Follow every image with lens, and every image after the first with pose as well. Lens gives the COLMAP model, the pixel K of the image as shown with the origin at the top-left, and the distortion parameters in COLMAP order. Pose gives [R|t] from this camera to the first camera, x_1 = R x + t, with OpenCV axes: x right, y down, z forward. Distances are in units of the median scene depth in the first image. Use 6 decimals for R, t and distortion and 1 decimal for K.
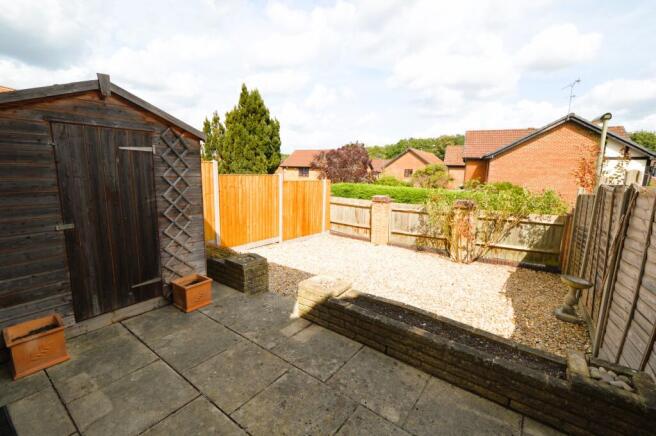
lens RADIAL K [[288.8, 0, 327.4], [0, 288.8, 217.9], [0, 0, 1]] dist [-0.003216, -0.000310]
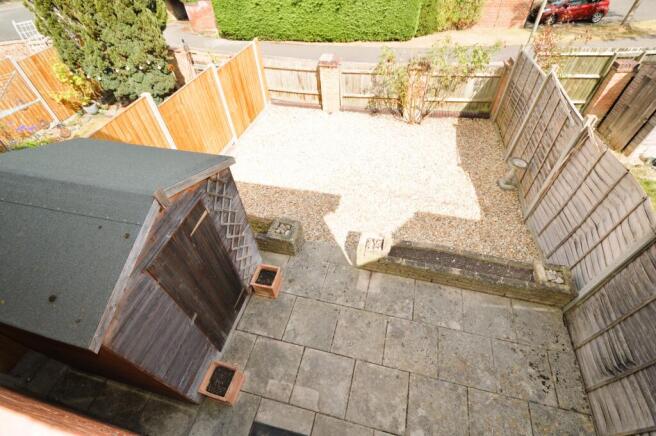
lens RADIAL K [[302.1, 0, 327.8], [0, 302.1, 217.3], [0, 0, 1]] dist [-0.000868, -0.000188]
pose [[0.920816, -0.328215, 0.210649, -0.212487], [0.131251, 0.769424, 0.625108, -0.350860], [-0.367248, -0.547961, 0.751577, 0.062413]]
